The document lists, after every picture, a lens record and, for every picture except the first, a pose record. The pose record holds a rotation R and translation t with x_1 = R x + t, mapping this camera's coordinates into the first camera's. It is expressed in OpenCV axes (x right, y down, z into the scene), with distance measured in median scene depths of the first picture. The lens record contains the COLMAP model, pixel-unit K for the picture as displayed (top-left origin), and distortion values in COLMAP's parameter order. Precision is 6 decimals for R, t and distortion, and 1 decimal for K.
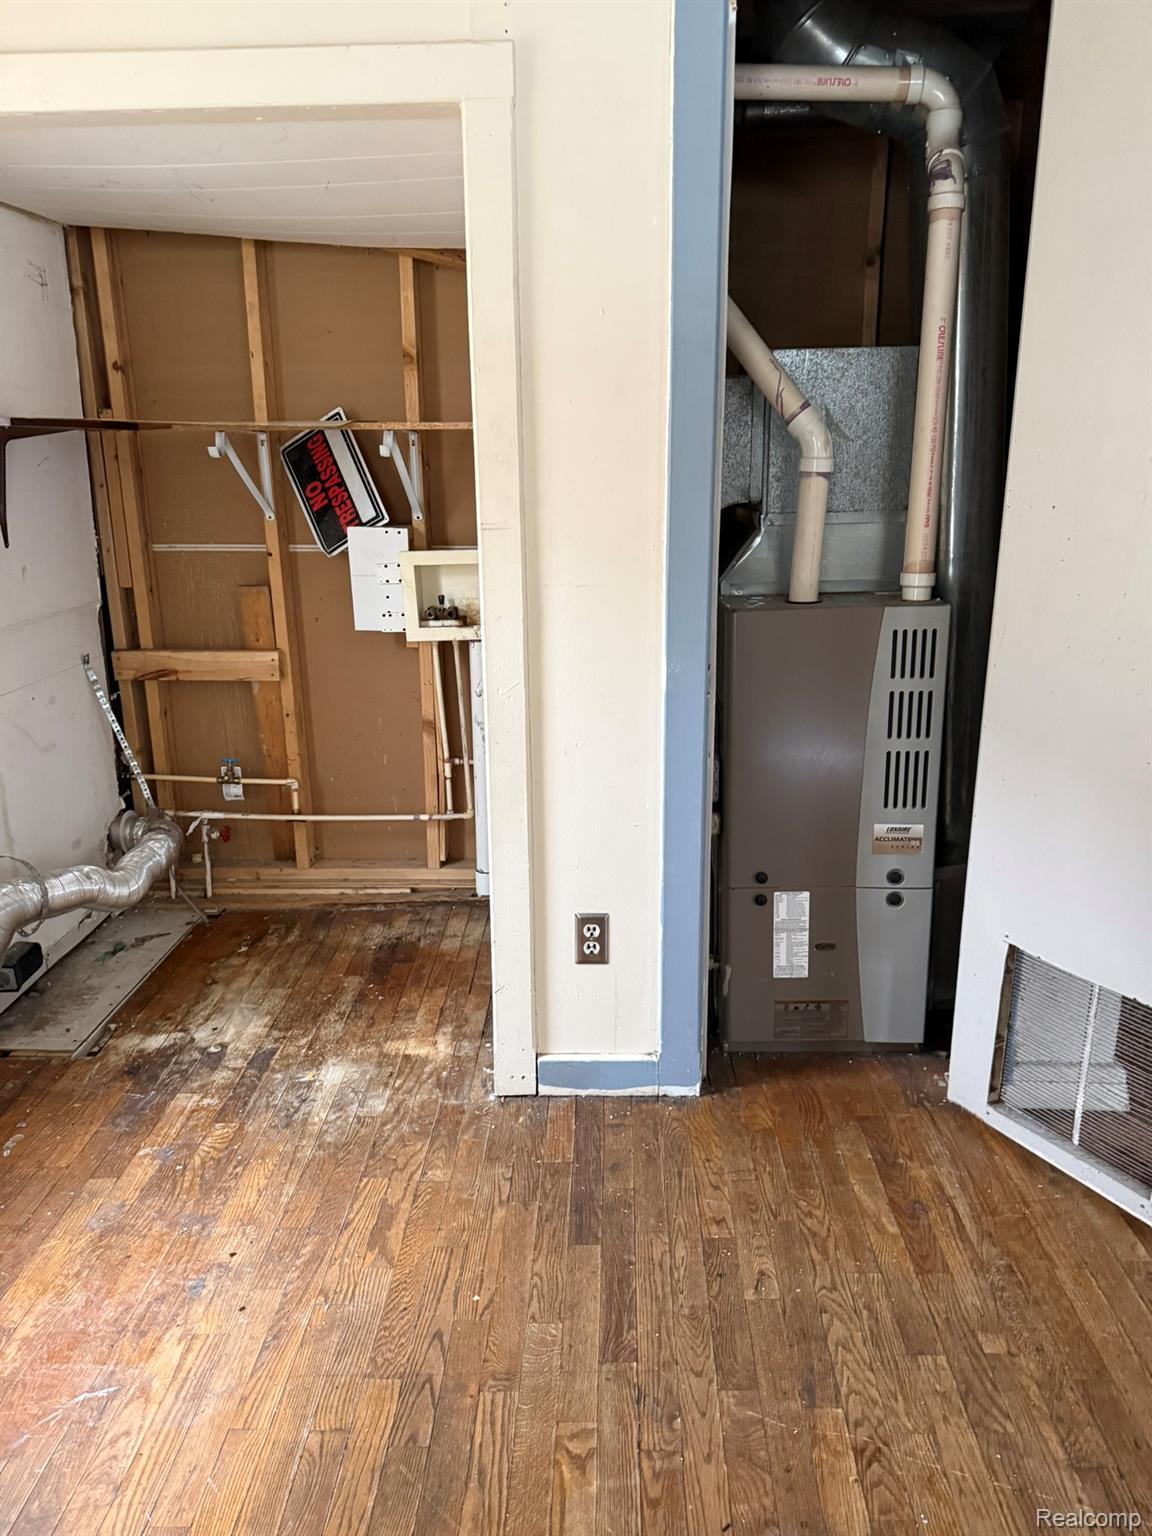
lens RADIAL K [[1091.8, 0, 574.9], [0, 1091.8, 734.6], [0, 0, 1]] dist [0.025999, -0.026326]
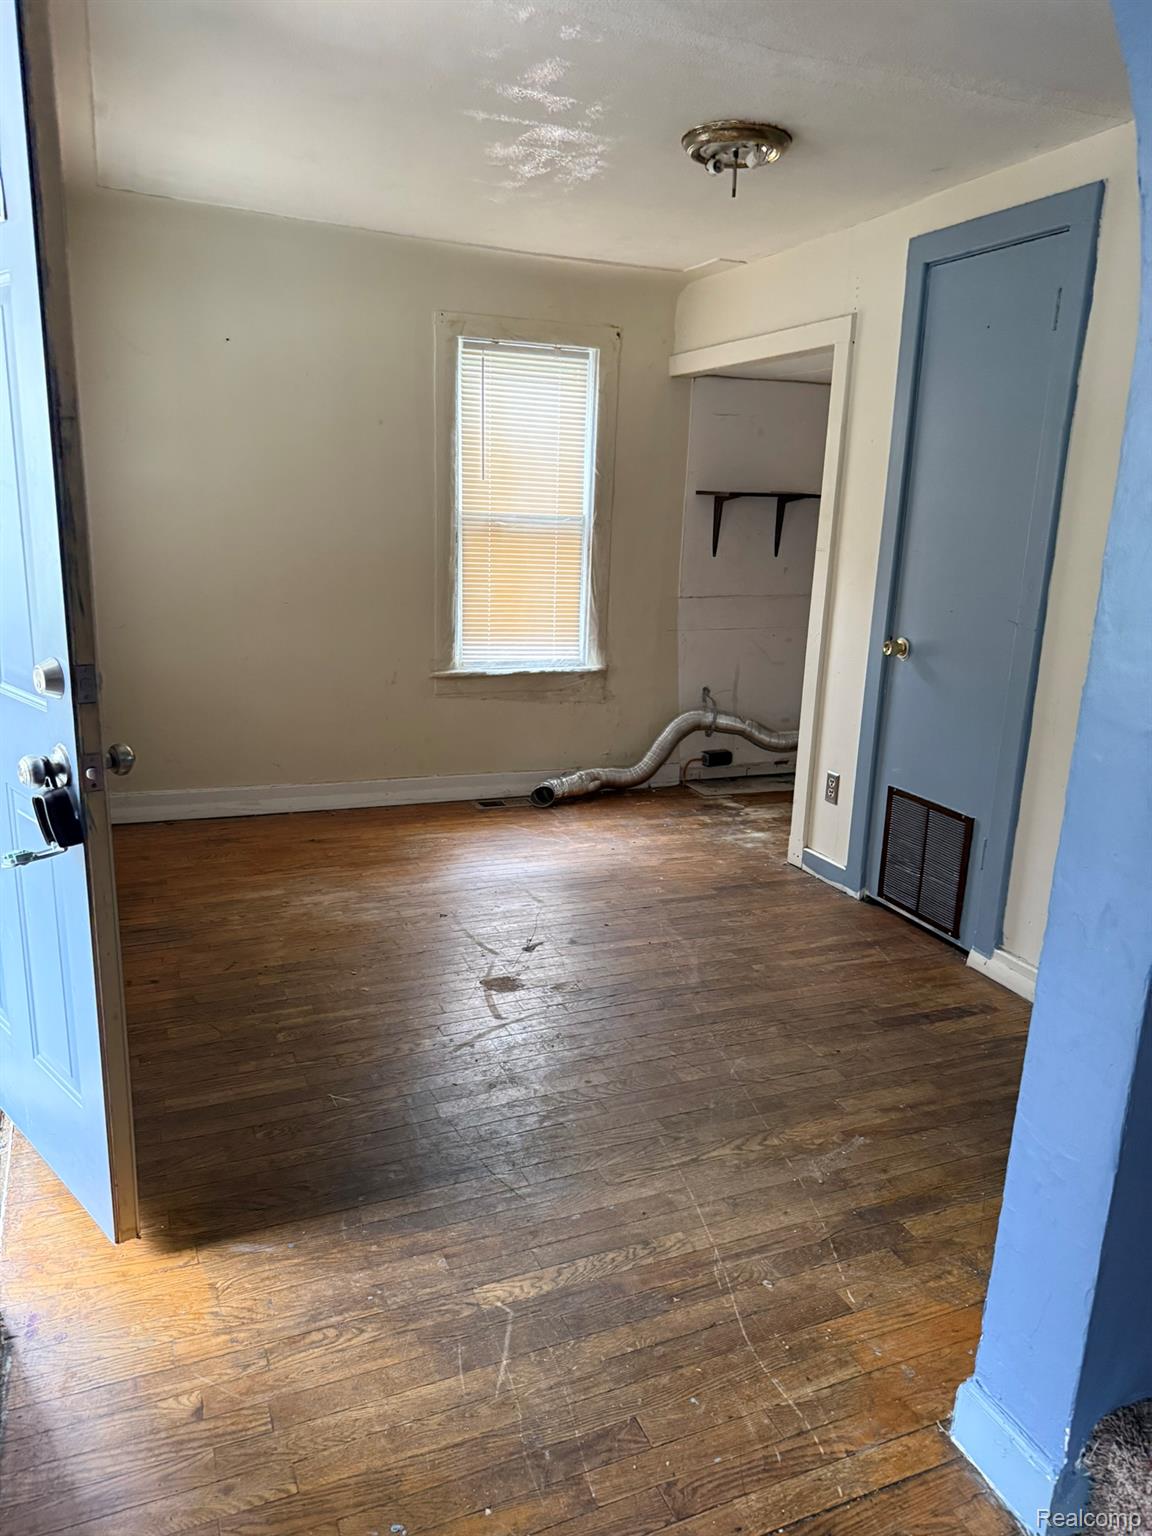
lens RADIAL K [[1054.3, 0, 576.0], [0, 1054.3, 768.0], [0, 0, 1]] dist [0.112910, -0.164323]
pose [[0.417260, 0.247813, -0.874347, 1.357148], [-0.273459, 0.951751, 0.139250, 0.029531], [0.866668, 0.180994, 0.464894, -0.175842]]
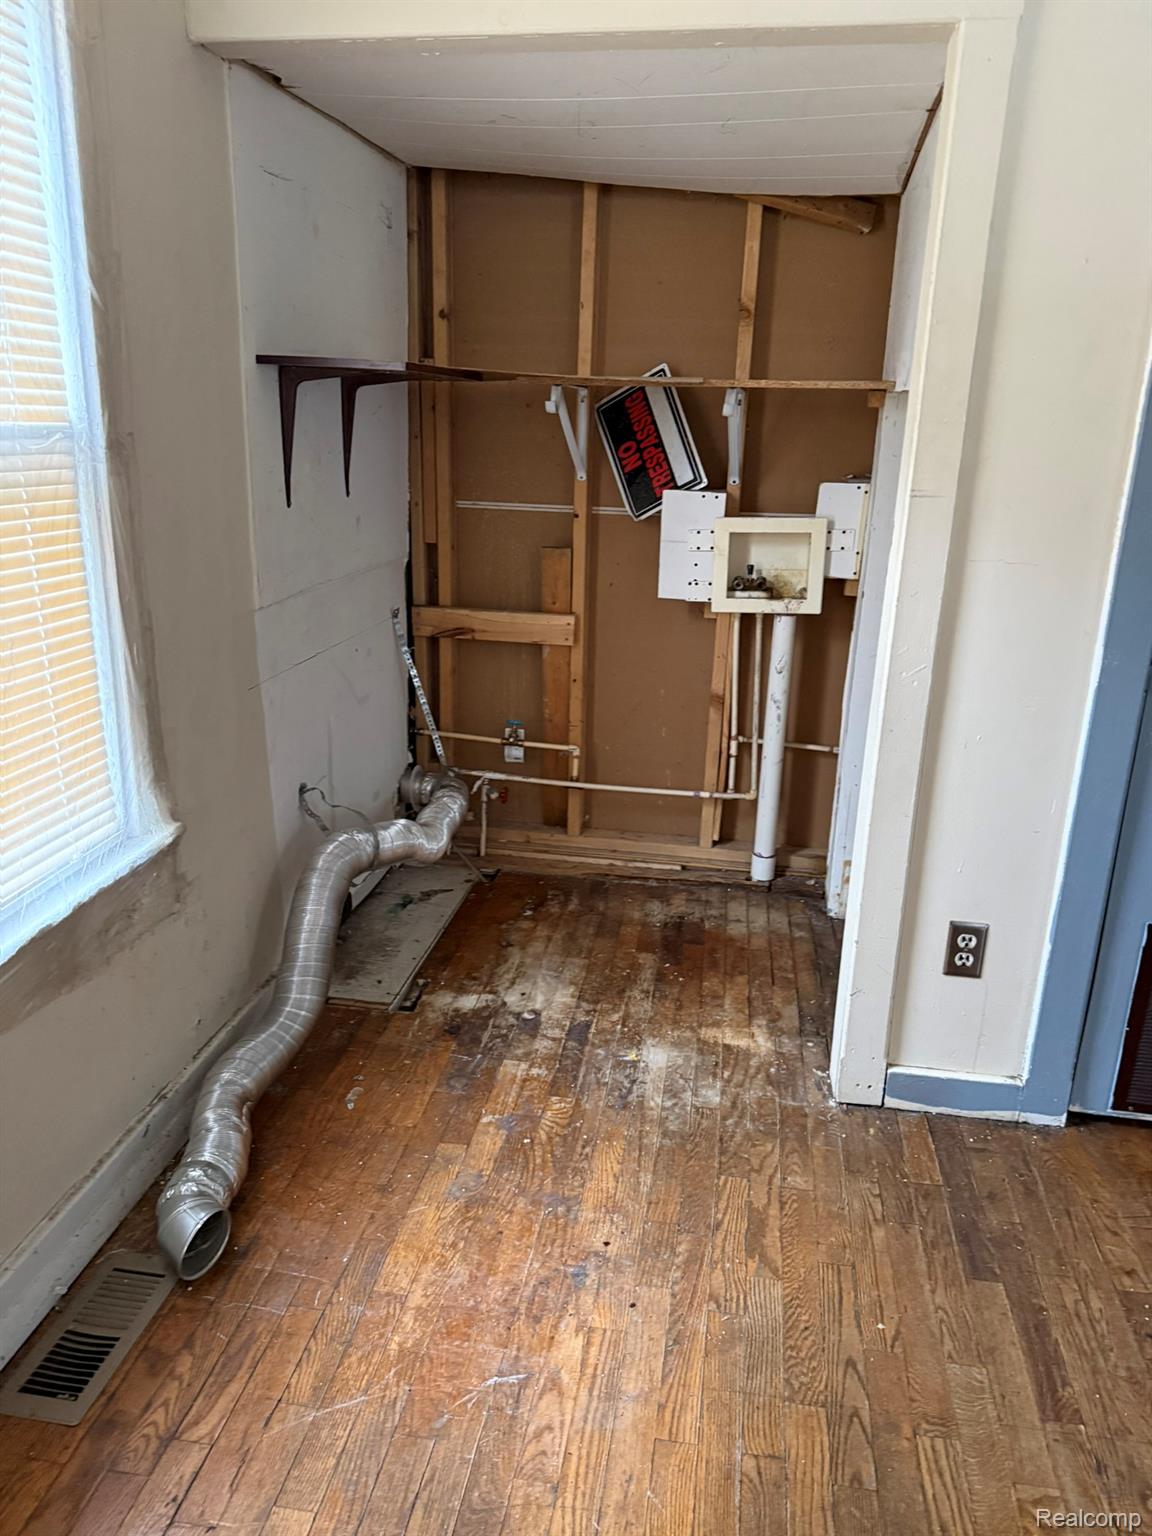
lens RADIAL K [[1070.8, 0, 577.8], [0, 1070.8, 750.2], [0, 0, 1]] dist [0.035005, -0.057081]
pose [[0.991275, 0.075403, -0.108112, -0.226573], [-0.070497, 0.996332, 0.048512, -0.003444], [0.111373, -0.040468, 0.992954, 0.061392]]
